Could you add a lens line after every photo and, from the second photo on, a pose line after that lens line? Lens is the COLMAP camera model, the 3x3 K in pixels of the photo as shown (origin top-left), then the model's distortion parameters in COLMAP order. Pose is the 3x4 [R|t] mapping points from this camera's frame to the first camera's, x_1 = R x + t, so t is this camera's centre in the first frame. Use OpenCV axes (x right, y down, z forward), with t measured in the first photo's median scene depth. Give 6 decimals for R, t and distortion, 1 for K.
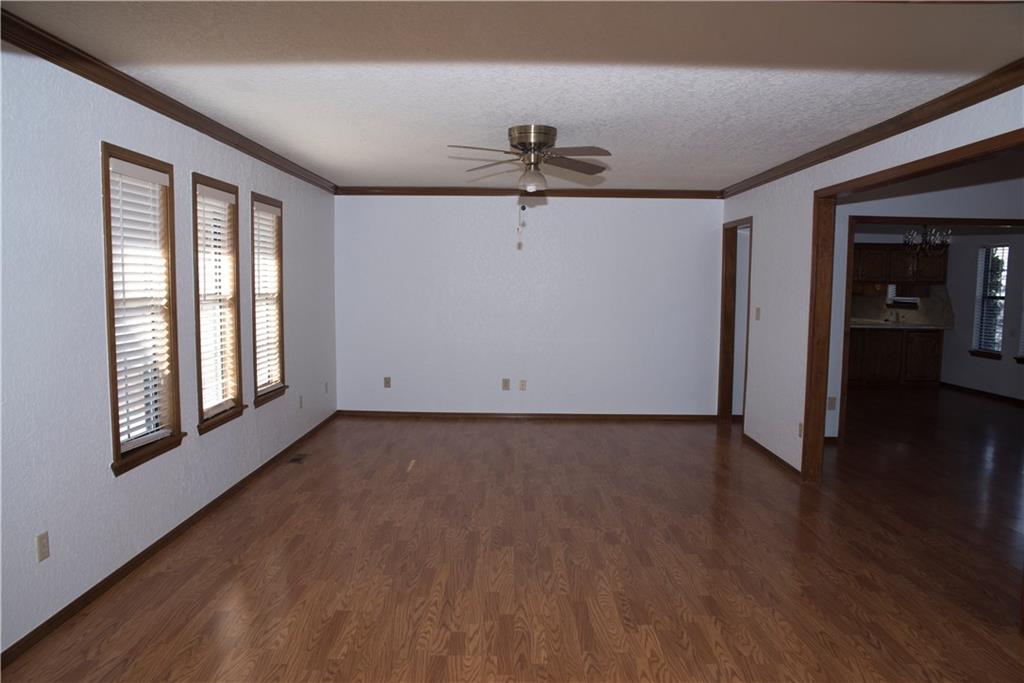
lens RADIAL K [[700.2, 0, 512.0], [0, 700.2, 341.5], [0, 0, 1]] dist [-0.127747, 0.107861]
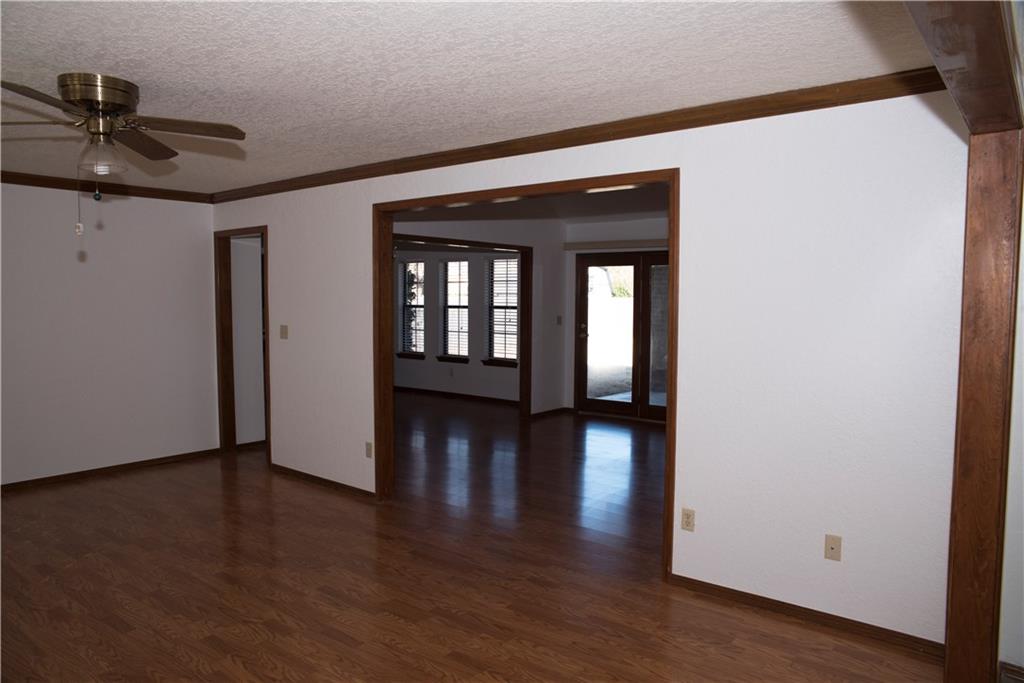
lens RADIAL K [[700.2, 0, 512.0], [0, 700.2, 341.5], [0, 0, 1]] dist [-0.127747, 0.107861]
pose [[0.619858, -0.058448, 0.782534, -0.252252], [0.070067, 0.997361, 0.018993, -0.033262], [-0.781580, 0.043057, 0.622318, 0.268887]]
